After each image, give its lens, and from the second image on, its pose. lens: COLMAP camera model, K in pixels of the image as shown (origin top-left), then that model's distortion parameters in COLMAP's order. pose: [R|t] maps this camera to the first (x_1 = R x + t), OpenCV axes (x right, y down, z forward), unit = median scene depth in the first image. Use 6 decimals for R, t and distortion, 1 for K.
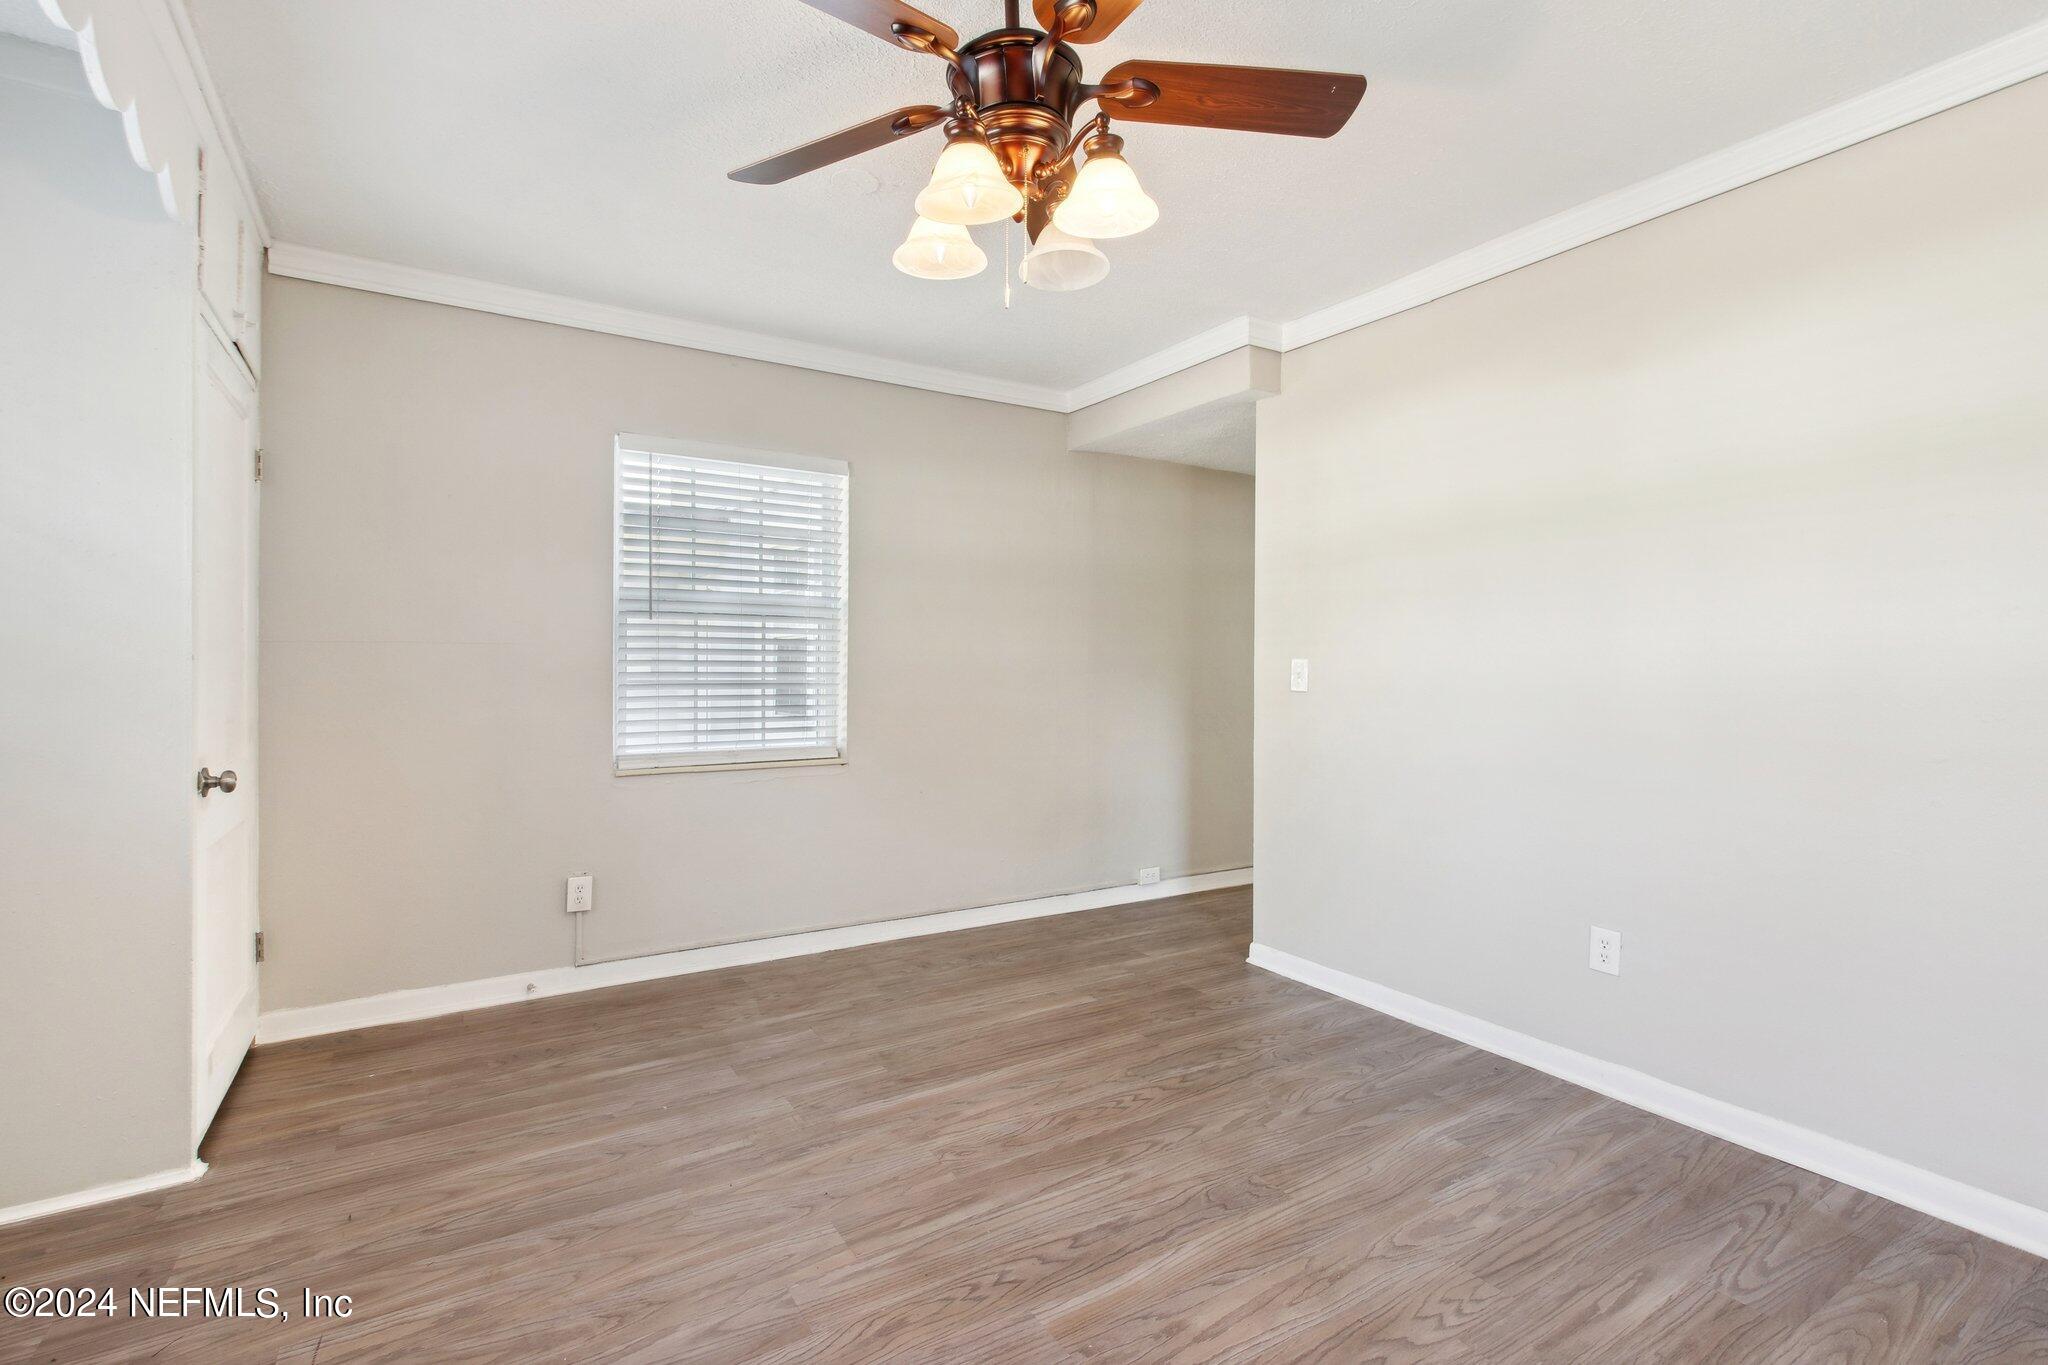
lens RADIAL K [[928.5, 0, 1024.8], [0, 928.5, 674.7], [0, 0, 1]] dist [0.001140, -0.004738]
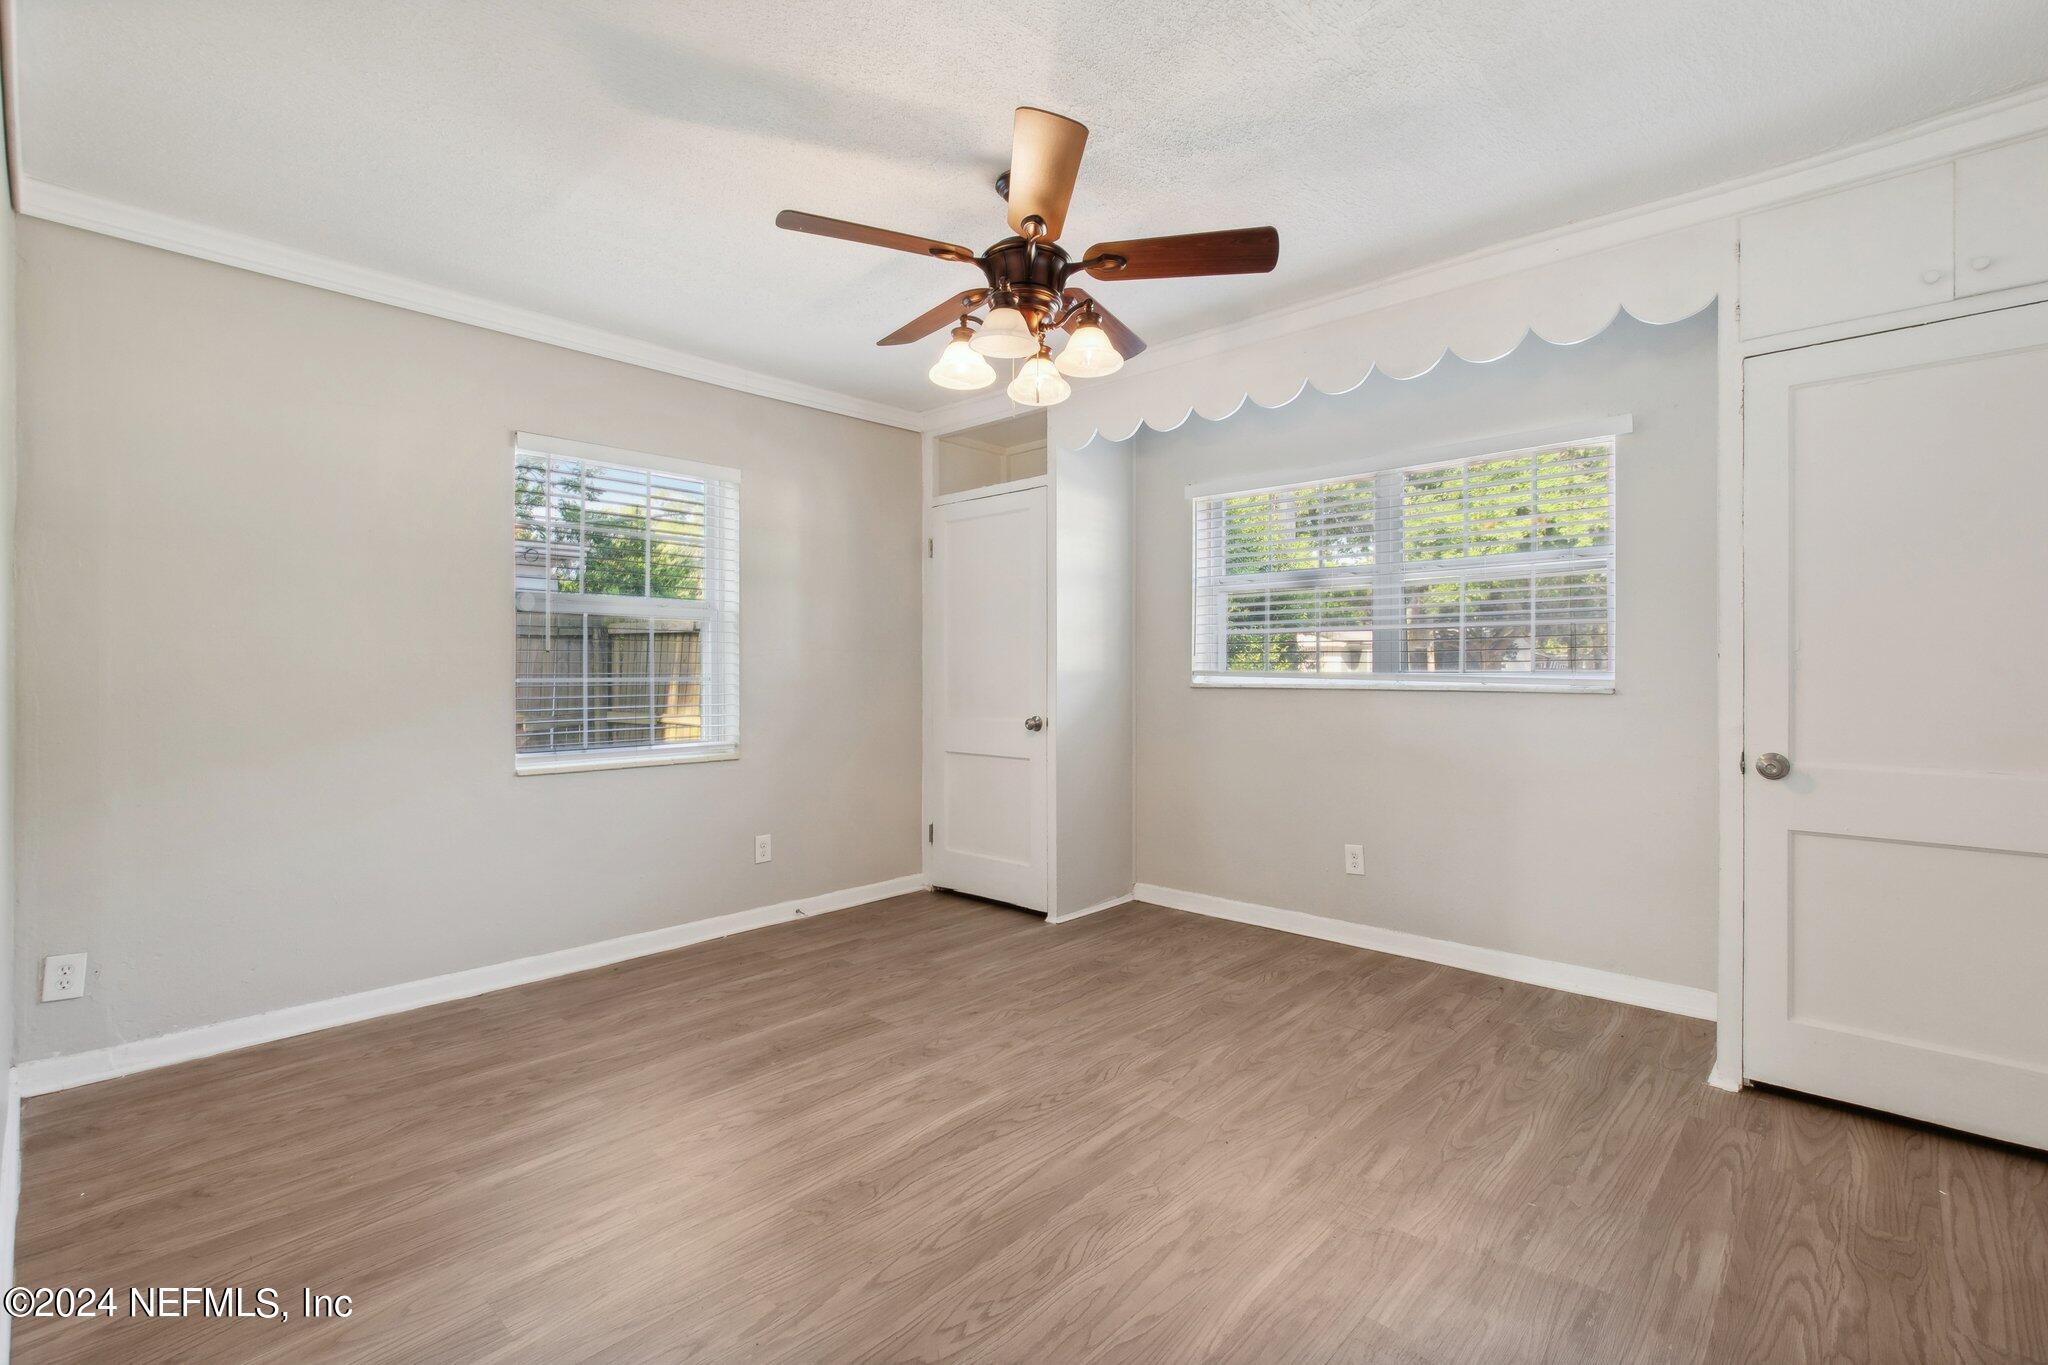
lens RADIAL K [[928.5, 0, 1024.4], [0, 928.5, 674.9], [0, 0, 1]] dist [0.001140, -0.004738]
pose [[-0.967196, -0.001119, -0.254027, 0.285660], [-0.003887, 0.999938, 0.010395, -0.003223], [0.254000, 0.011042, -0.967141, 1.927499]]
